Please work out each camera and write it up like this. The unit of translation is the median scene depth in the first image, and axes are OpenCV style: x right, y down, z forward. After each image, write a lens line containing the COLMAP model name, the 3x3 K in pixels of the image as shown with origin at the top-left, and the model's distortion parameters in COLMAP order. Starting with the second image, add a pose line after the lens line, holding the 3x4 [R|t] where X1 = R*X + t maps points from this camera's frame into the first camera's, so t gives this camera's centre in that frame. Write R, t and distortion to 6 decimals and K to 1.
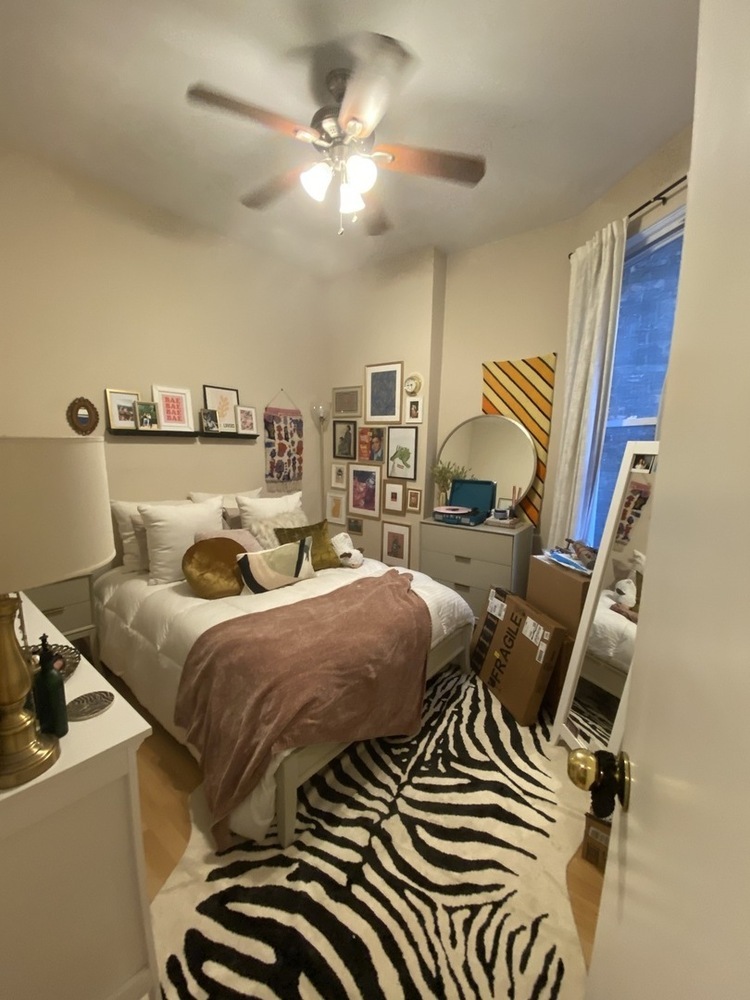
lens RADIAL K [[403.0, 0, 376.5], [0, 403.0, 498.4], [0, 0, 1]] dist [0.030699, -0.025650]
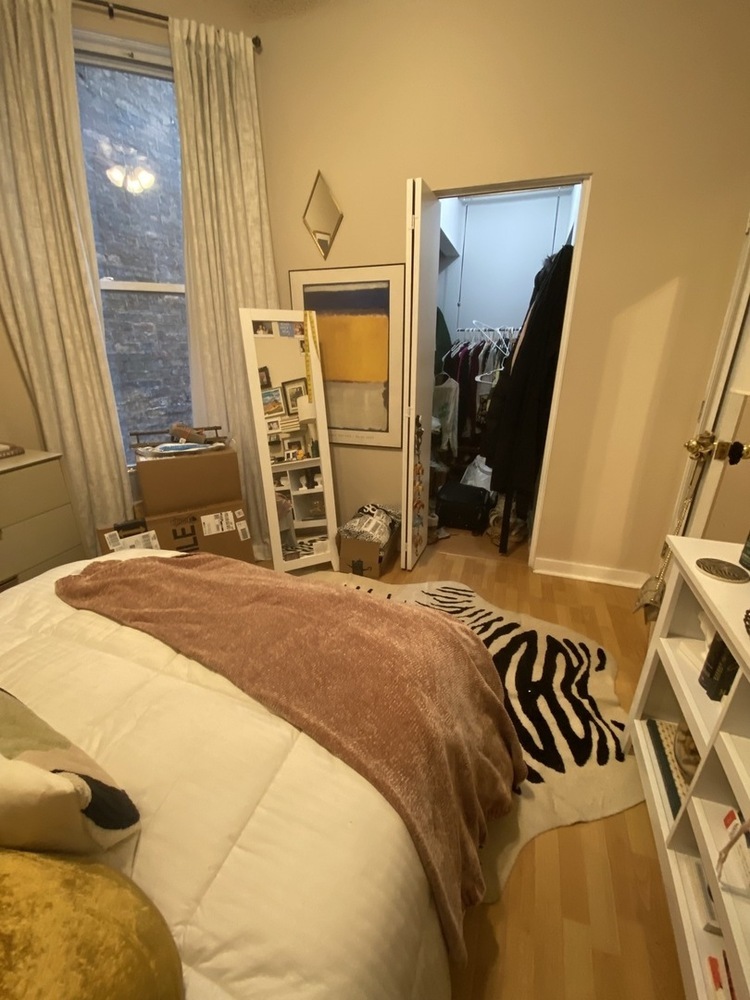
lens RADIAL K [[403.0, 0, 376.5], [0, 403.0, 498.4], [0, 0, 1]] dist [0.030699, -0.025650]
pose [[-0.324739, -0.363415, 0.873197, -1.026647], [0.122016, 0.899421, 0.419707, -0.147567], [-0.937900, 0.242840, -0.247735, 1.661918]]
